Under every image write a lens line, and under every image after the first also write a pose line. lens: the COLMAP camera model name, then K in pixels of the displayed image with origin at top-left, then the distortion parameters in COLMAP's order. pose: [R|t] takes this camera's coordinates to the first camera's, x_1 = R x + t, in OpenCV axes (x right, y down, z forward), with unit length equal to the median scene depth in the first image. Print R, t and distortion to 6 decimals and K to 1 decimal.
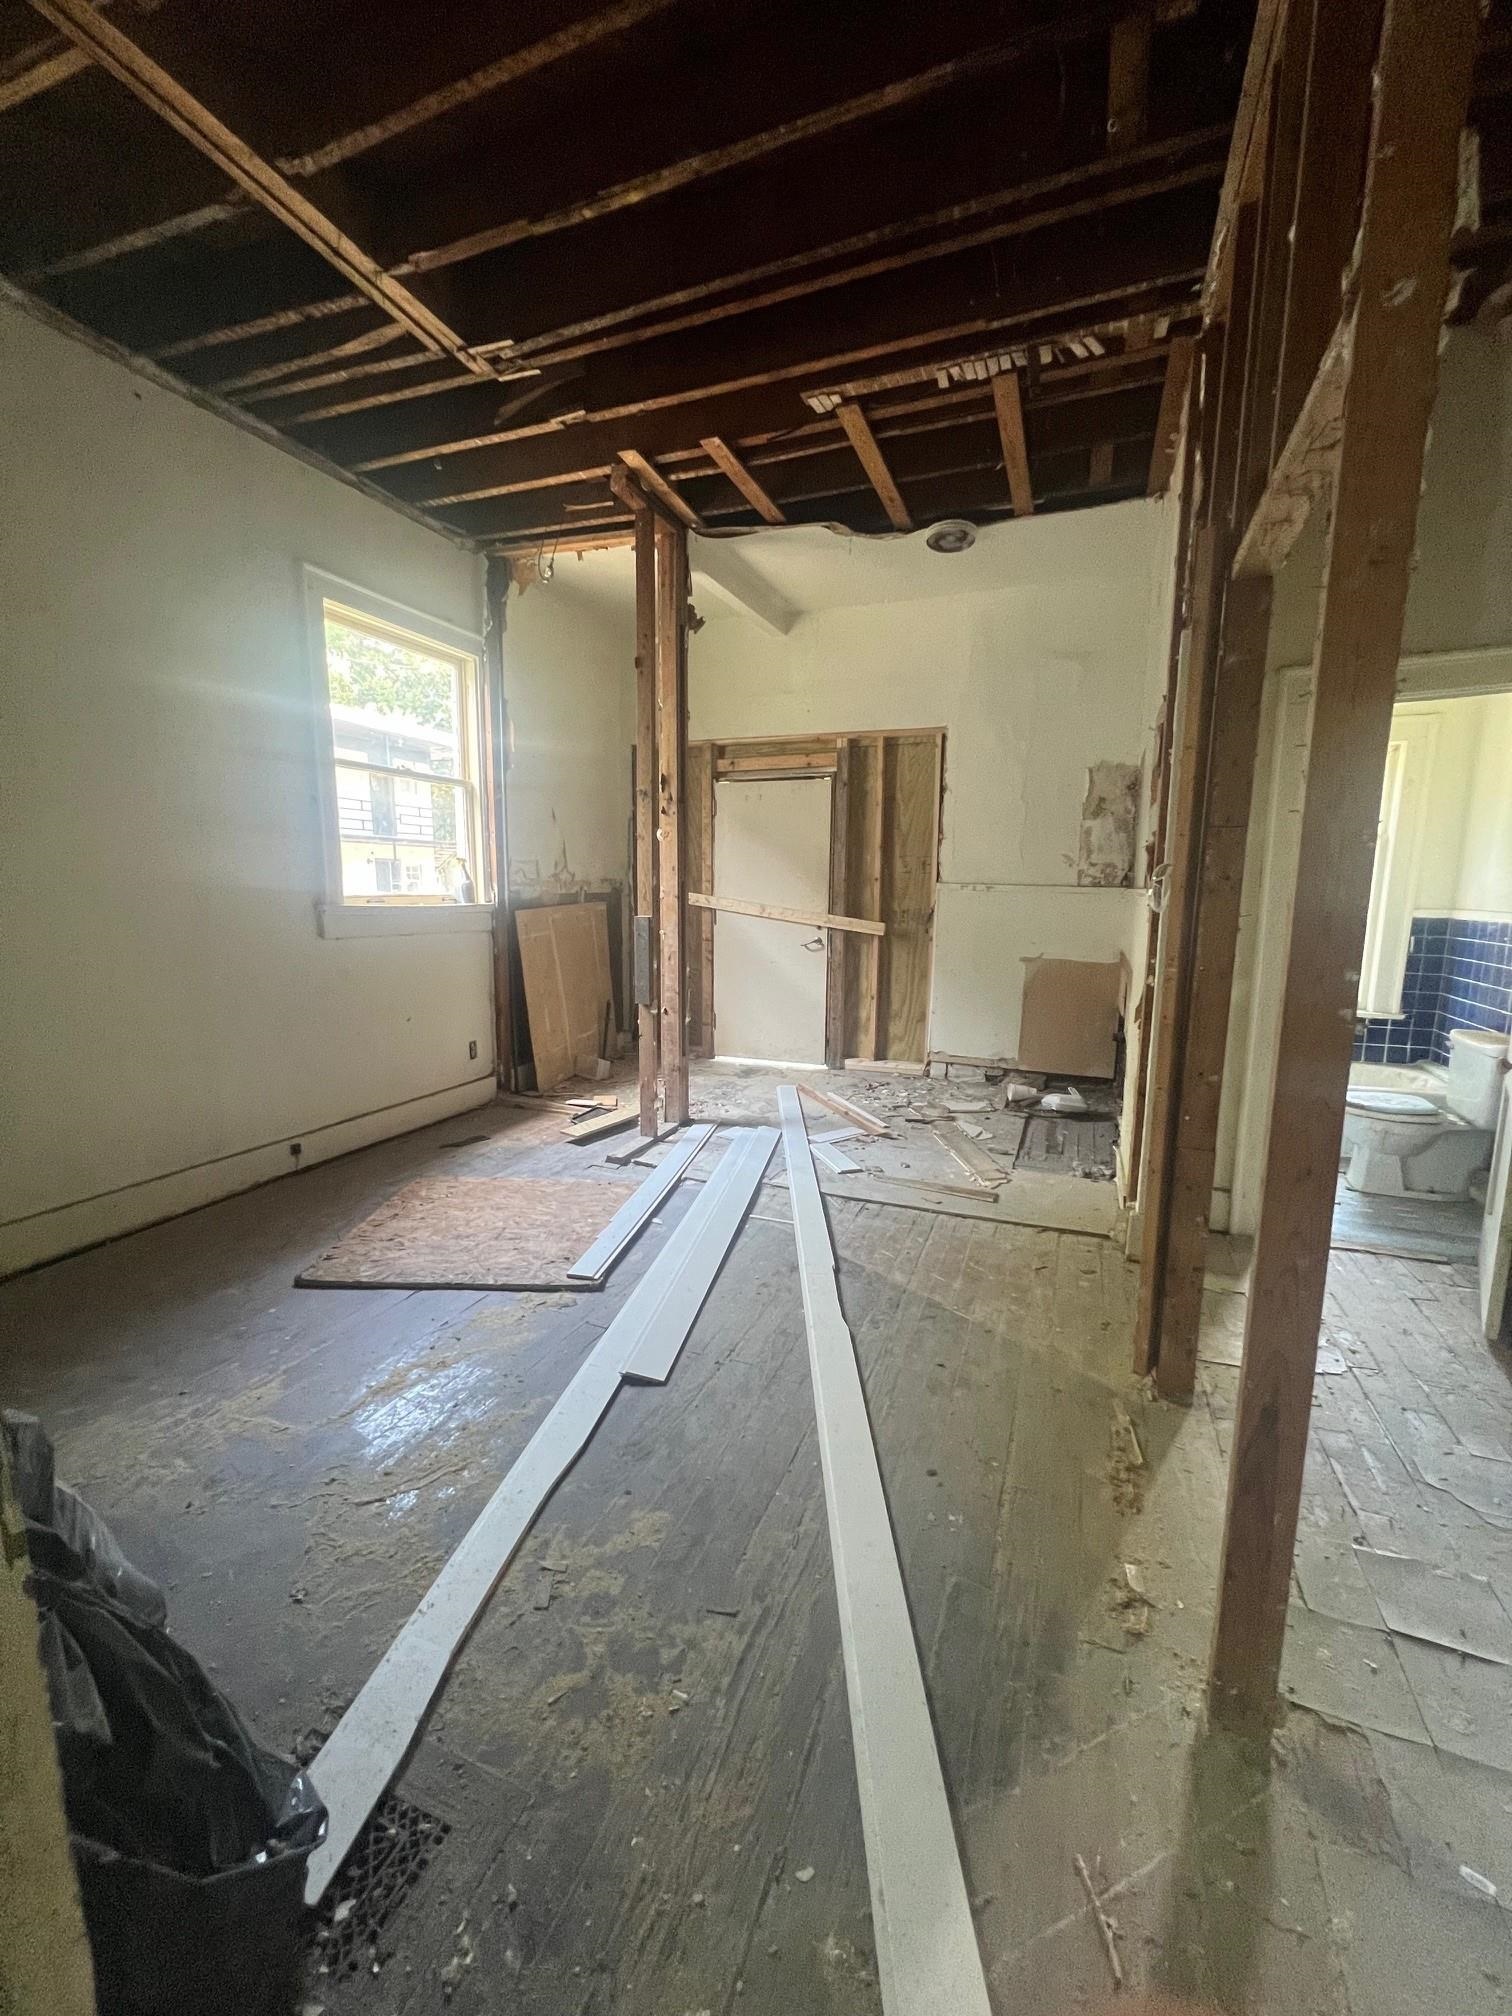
lens RADIAL K [[807.6, 0, 755.1], [0, 807.6, 1012.7], [0, 0, 1]] dist [-0.001401, -0.000028]
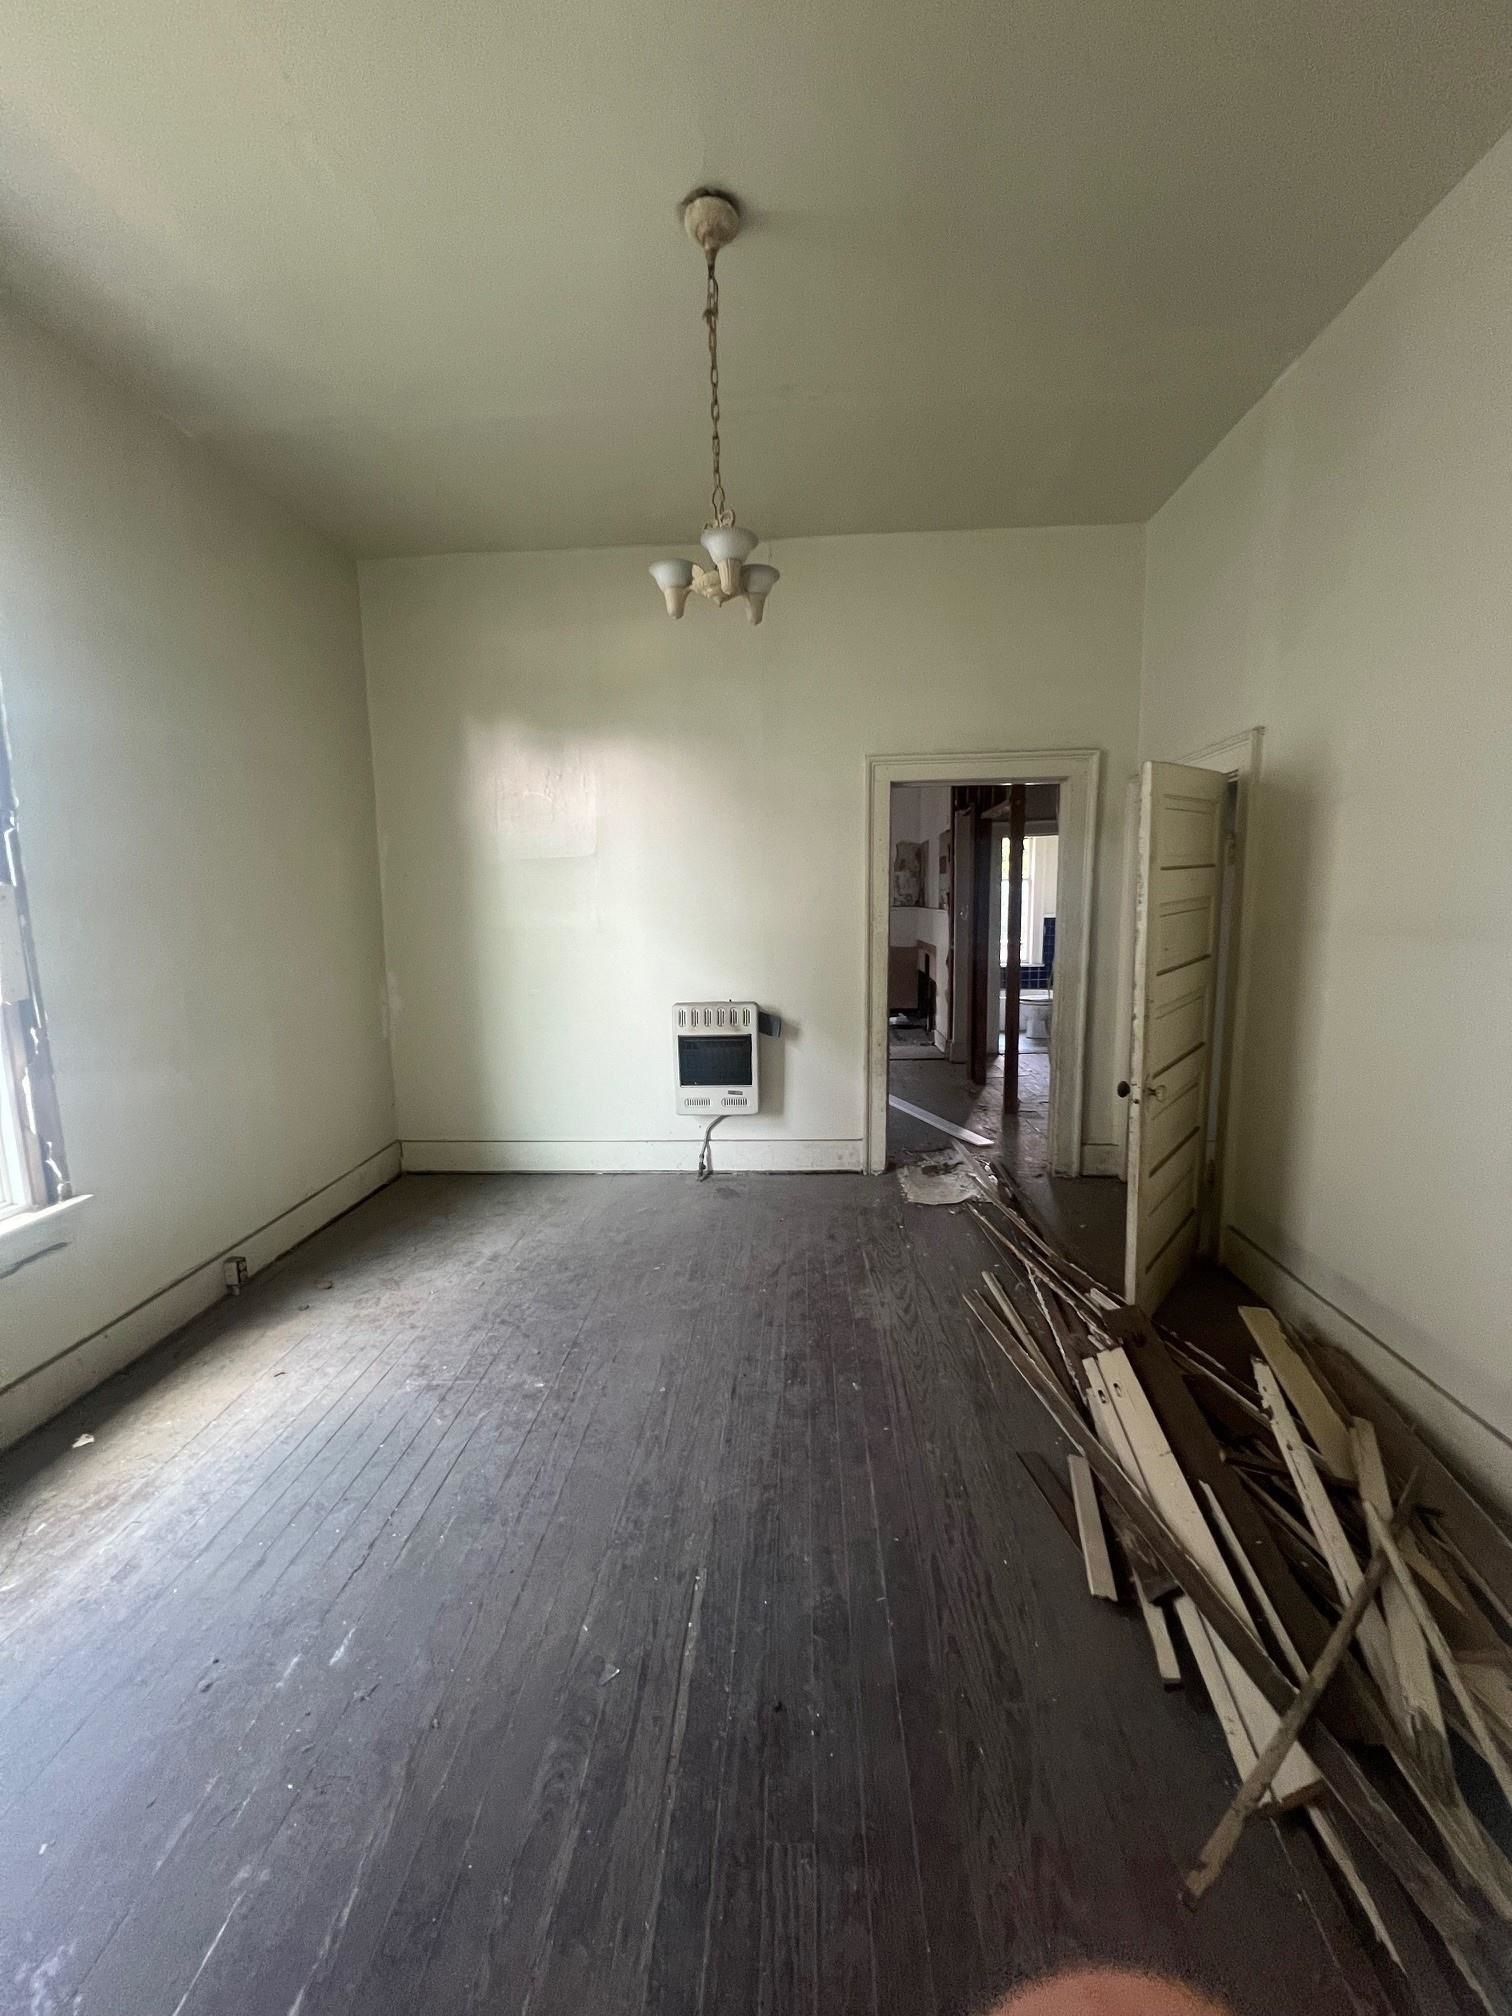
lens RADIAL K [[807.6, 0, 758.4], [0, 807.6, 1006.9], [0, 0, 1]] dist [-0.001401, -0.000028]
pose [[0.947719, -0.065876, 0.312231, -0.561575], [0.072315, 0.997341, -0.009076, 0.078416], [-0.310803, 0.031181, 0.949963, -0.758022]]
